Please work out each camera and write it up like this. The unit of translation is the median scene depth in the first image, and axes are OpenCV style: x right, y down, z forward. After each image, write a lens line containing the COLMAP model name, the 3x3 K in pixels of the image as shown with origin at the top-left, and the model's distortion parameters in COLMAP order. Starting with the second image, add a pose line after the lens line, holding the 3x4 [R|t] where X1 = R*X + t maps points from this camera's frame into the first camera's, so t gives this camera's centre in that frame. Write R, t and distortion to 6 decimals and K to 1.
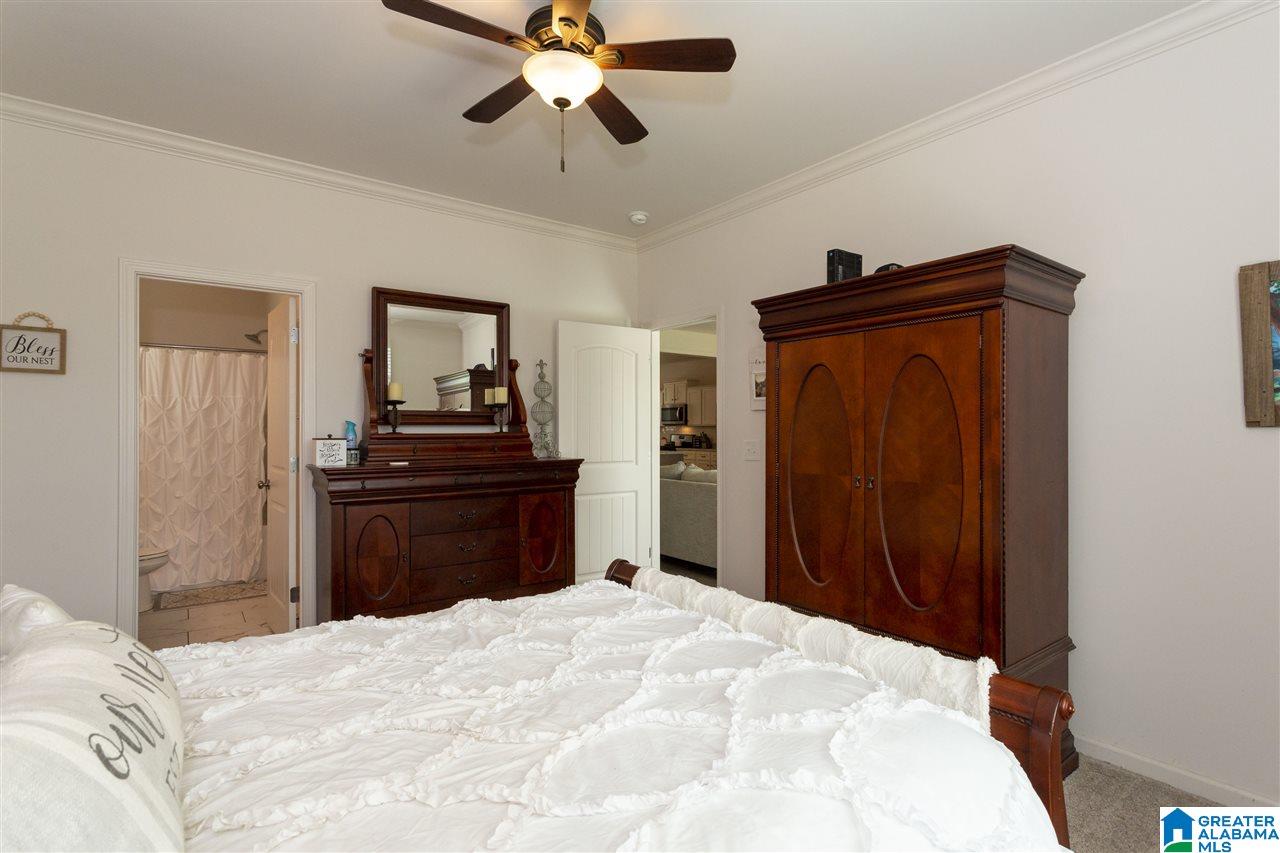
lens RADIAL K [[593.5, 0, 640.0], [0, 593.5, 426.5], [0, 0, 1]] dist [-0.002308, 0.000080]
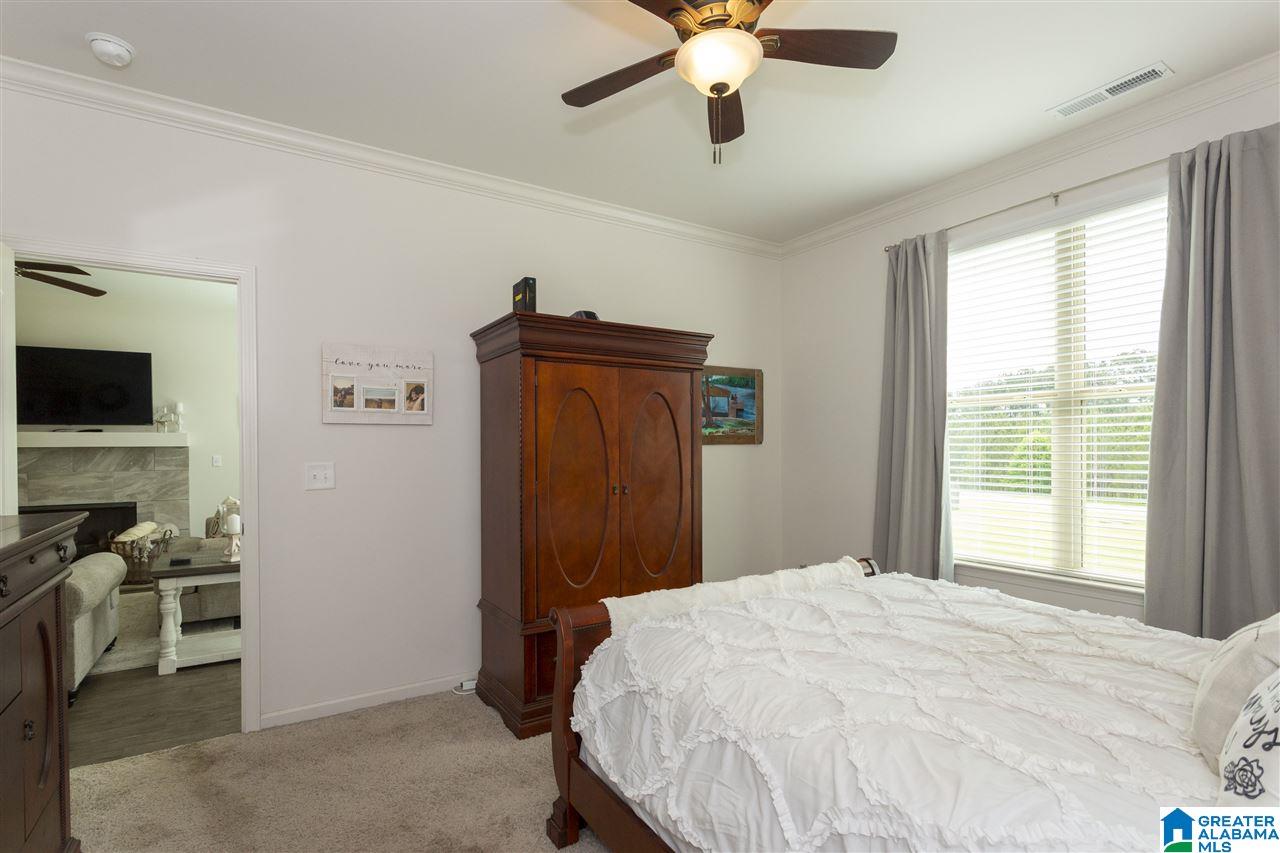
lens RADIAL K [[611.8, 0, 640.0], [0, 611.8, 426.5], [0, 0, 1]] dist [0.001450, 0.000764]
pose [[0.063090, 0.032953, 0.997464, -0.837859], [0.005906, 0.999425, -0.033392, 0.005838], [-0.997990, 0.007997, 0.062859, 0.824680]]
